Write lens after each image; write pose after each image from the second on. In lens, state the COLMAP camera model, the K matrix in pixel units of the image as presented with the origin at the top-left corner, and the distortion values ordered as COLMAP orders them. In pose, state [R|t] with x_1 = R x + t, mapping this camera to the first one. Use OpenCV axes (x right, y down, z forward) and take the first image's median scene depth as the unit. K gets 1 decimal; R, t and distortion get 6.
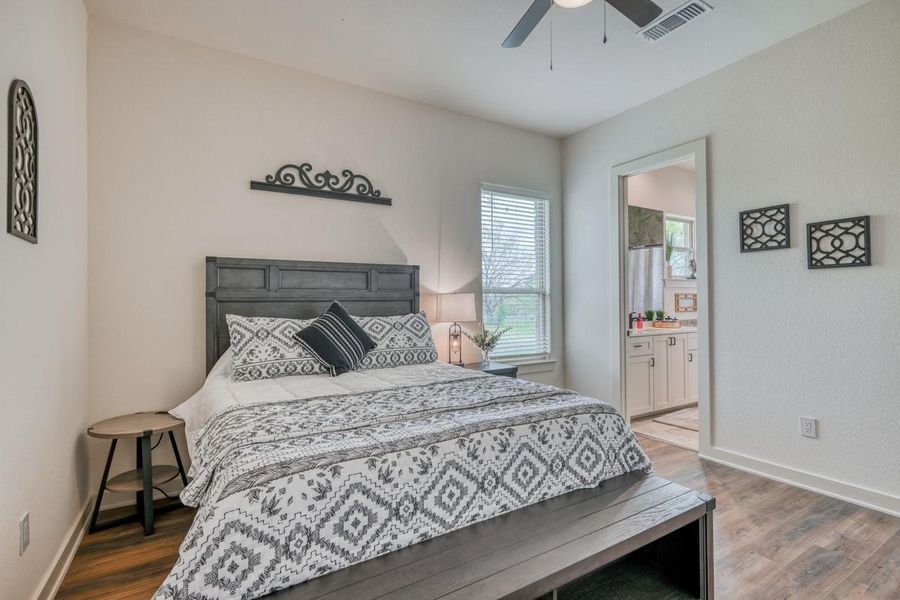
lens RADIAL K [[421.0, 0, 450.0], [0, 421.0, 300.0], [0, 0, 1]] dist [0.004487, 0.001209]
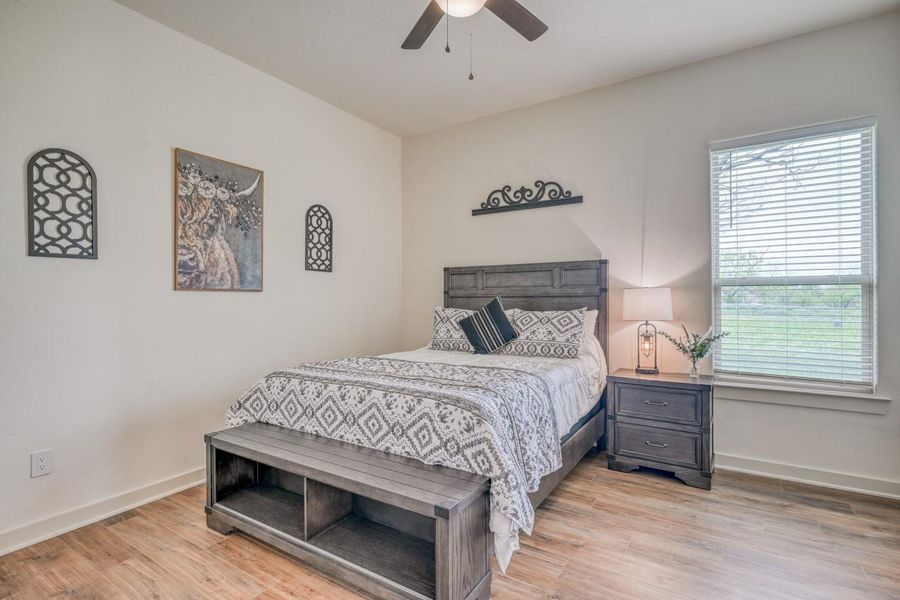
lens RADIAL K [[432.4, 0, 450.0], [0, 432.4, 300.0], [0, 0, 1]] dist [0.000581, -0.000192]
pose [[0.449130, 0.009070, -0.893420, 0.723942], [0.006185, 0.999893, 0.013261, -0.006095], [0.893445, -0.011482, 0.449026, 0.276773]]
